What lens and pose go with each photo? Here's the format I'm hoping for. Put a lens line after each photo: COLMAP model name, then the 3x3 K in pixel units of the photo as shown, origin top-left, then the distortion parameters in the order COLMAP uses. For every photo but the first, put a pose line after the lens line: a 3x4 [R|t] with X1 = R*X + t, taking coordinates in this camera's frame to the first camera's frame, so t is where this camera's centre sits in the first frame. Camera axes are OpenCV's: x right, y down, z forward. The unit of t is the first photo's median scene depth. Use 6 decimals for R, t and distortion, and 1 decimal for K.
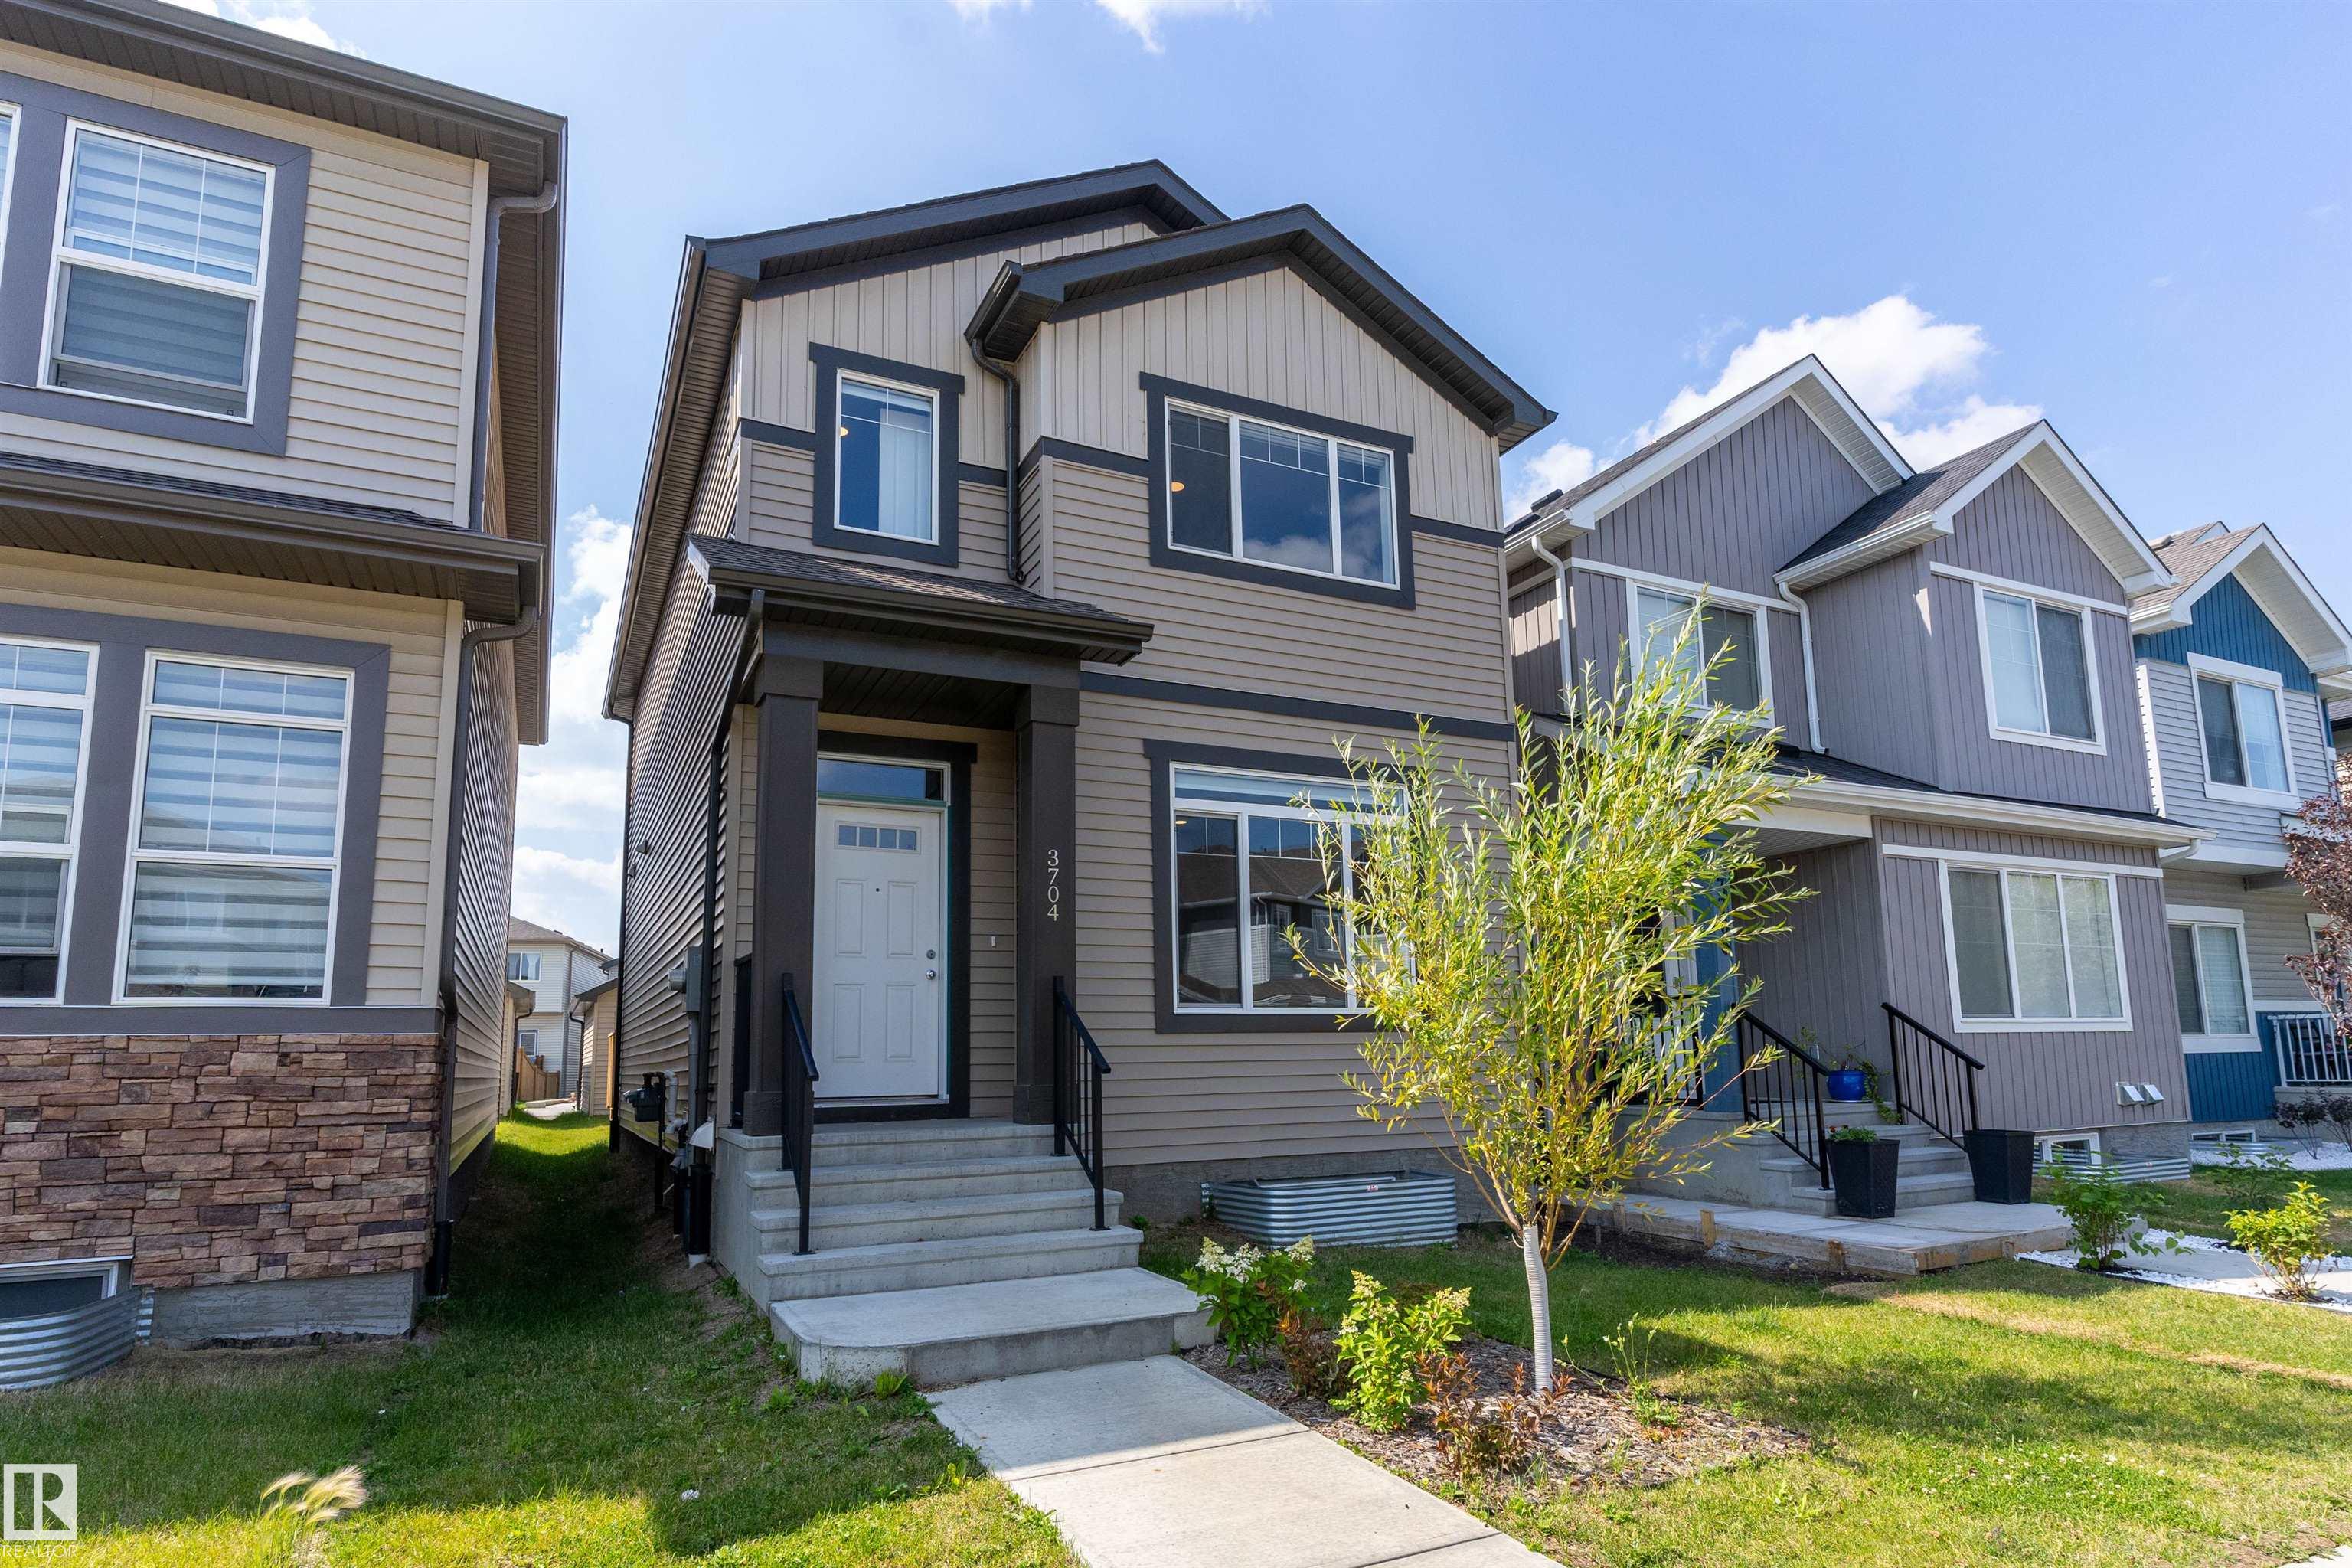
lens RADIAL K [[1269.6, 0, 1177.5], [0, 1269.6, 883.1], [0, 0, 1]] dist [0.001397, -0.000855]
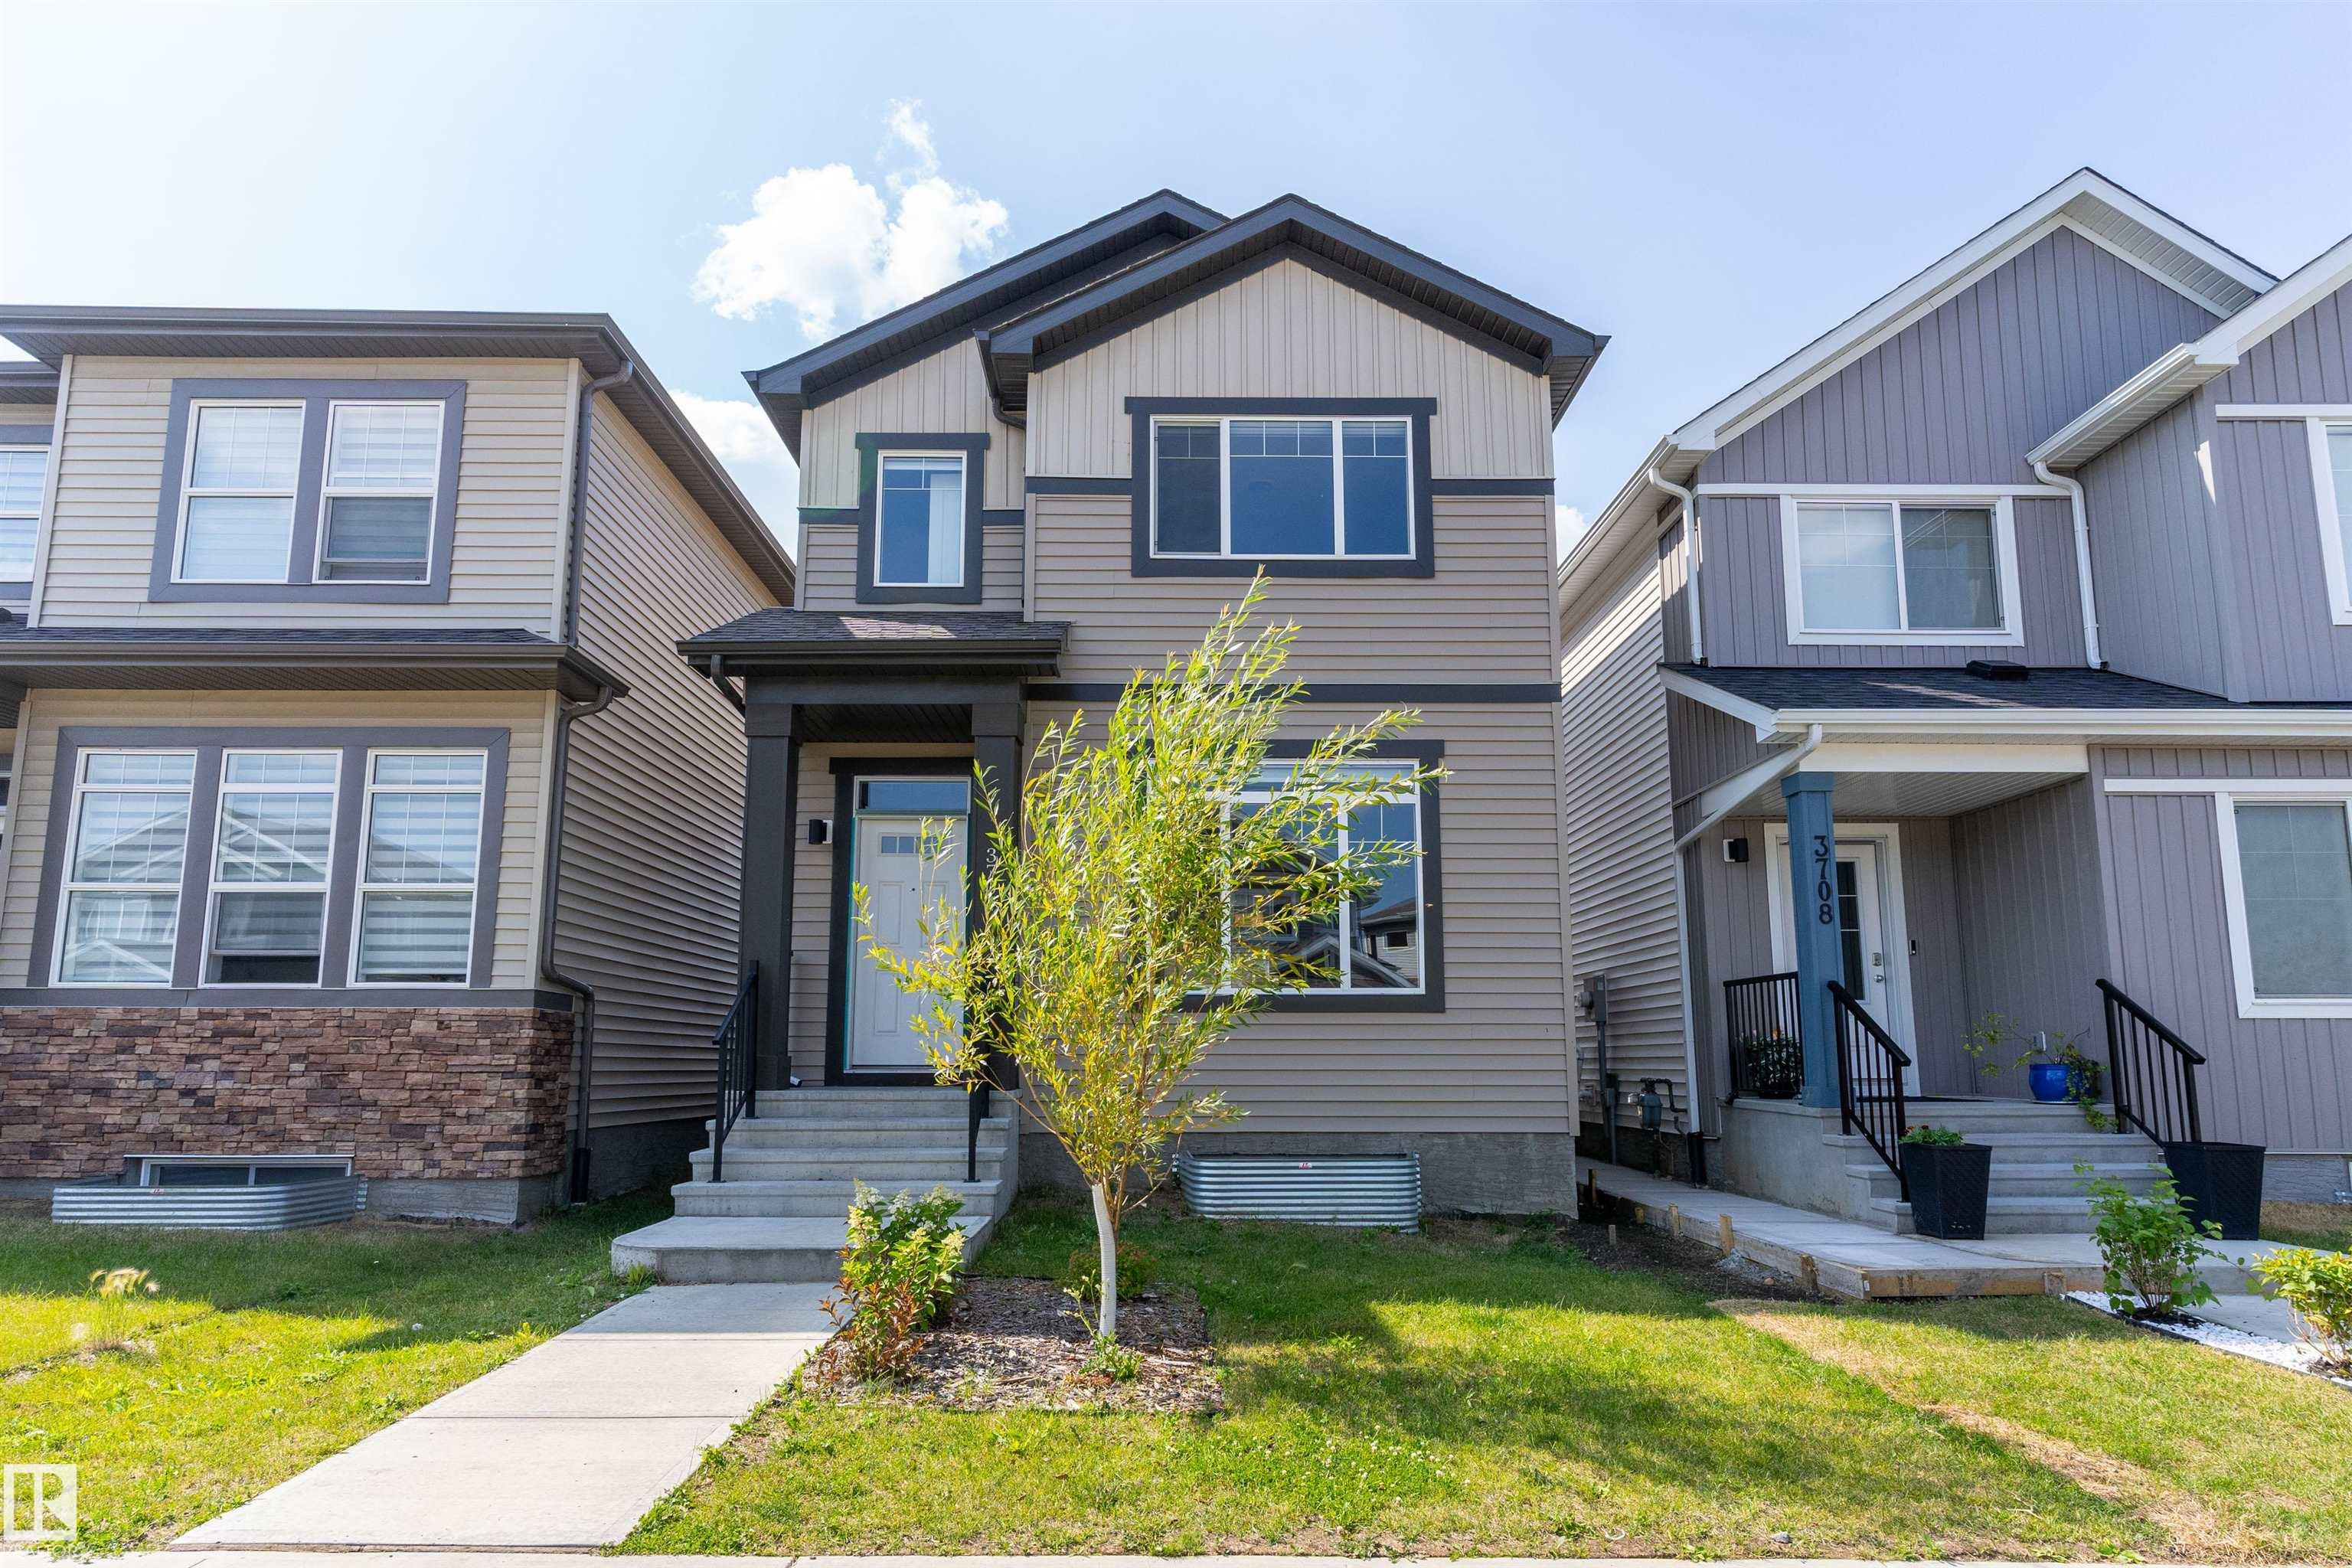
lens RADIAL K [[1269.6, 0, 1177.5], [0, 1269.6, 883.1], [0, 0, 1]] dist [0.001397, -0.000855]
pose [[0.901677, -0.042385, -0.430328, 0.492333], [0.044039, 0.999011, -0.006121, 0.017431], [0.430162, -0.013432, 0.902652, 0.048148]]
